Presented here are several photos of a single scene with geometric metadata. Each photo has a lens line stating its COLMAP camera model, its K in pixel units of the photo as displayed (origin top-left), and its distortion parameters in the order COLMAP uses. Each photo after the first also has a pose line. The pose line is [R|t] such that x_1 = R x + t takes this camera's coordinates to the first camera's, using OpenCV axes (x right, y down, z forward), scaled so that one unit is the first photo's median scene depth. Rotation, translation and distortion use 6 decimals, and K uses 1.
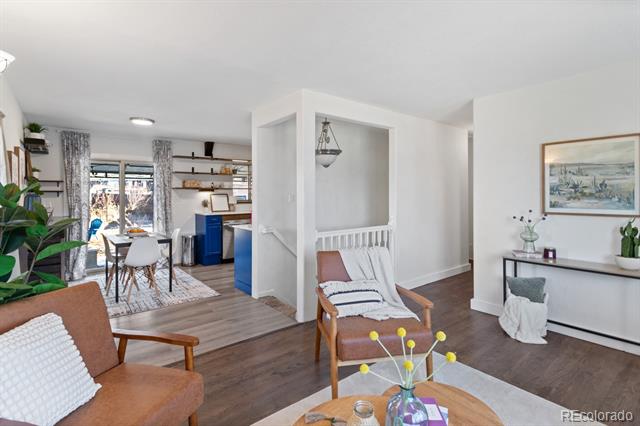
lens RADIAL K [[310.6, 0, 319.0], [0, 310.6, 194.9], [0, 0, 1]] dist [0.005779, -0.003122]
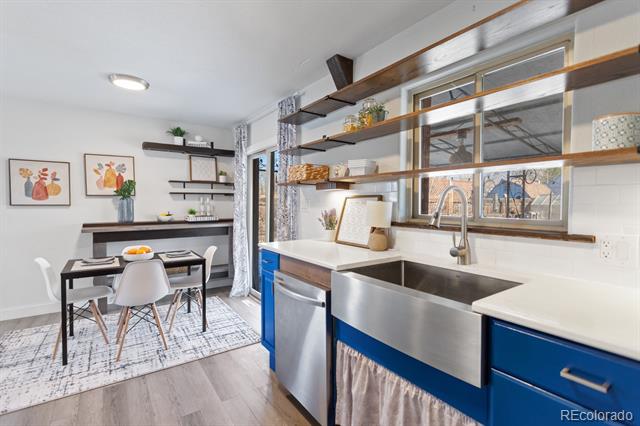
lens RADIAL K [[310.6, 0, 320.8], [0, 310.6, 213.1], [0, 0, 1]] dist [0.005779, -0.003122]
pose [[-0.079422, 0.036875, -0.996159, 0.048770], [-0.004134, 0.999295, 0.037321, 0.006543], [0.996833, 0.007082, -0.079213, 1.319582]]
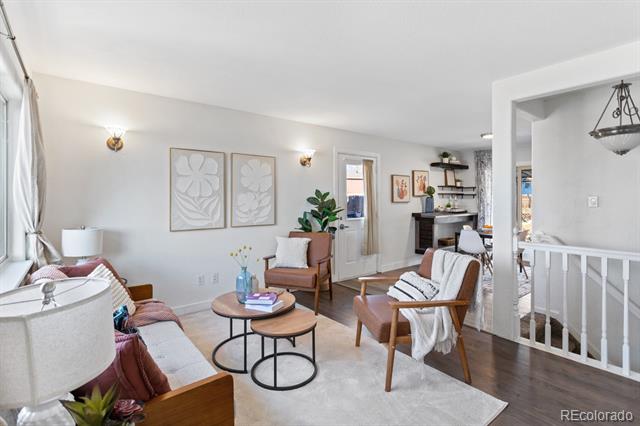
lens RADIAL K [[310.6, 0, 322.1], [0, 310.6, 201.8], [0, 0, 1]] dist [0.005779, -0.003122]
pose [[-0.002770, 0.012585, -0.999917, 0.575953], [0.003844, 0.999914, 0.012574, 0.000531], [0.999989, -0.003808, -0.002818, 0.316442]]
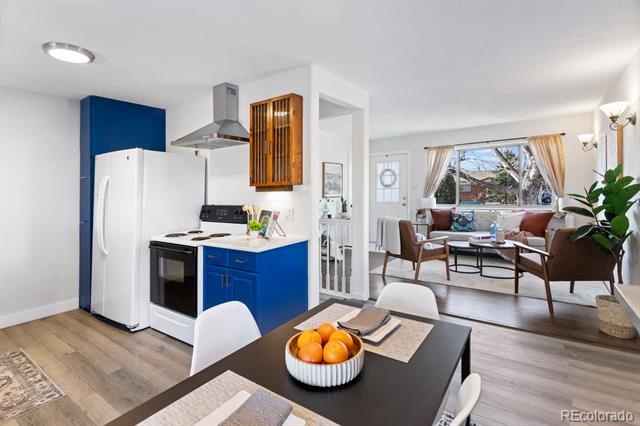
lens RADIAL K [[310.6, 0, 323.0], [0, 310.6, 208.5], [0, 0, 1]] dist [0.005779, -0.003122]
pose [[-0.277196, -0.051011, 0.959458, -0.701362], [0.026423, 0.997807, 0.060684, 0.004939], [-0.960450, 0.042173, -0.275241, 0.942278]]
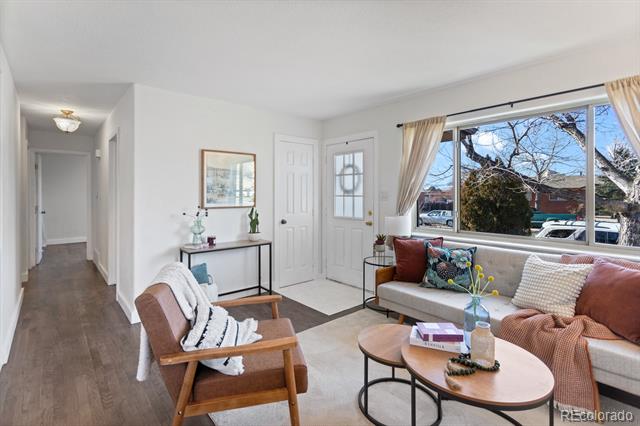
lens RADIAL K [[310.6, 0, 314.6], [0, 310.6, 199.0], [0, 0, 1]] dist [0.005779, -0.003122]
pose [[-0.021085, -0.016740, 0.999638, -0.284586], [-0.000513, 0.999860, 0.016733, 0.002033], [-0.999778, -0.000160, -0.021090, 0.372450]]
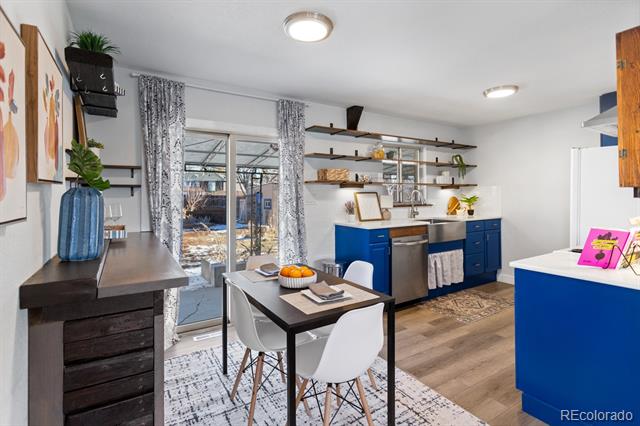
lens RADIAL K [[310.6, 0, 317.4], [0, 310.6, 190.5], [0, 0, 1]] dist [0.005779, -0.003122]
pose [[0.992229, -0.001933, -0.124410, -0.448997], [-0.000109, 0.999865, -0.016402, 0.005286], [0.124425, 0.016288, 0.992095, 0.500943]]
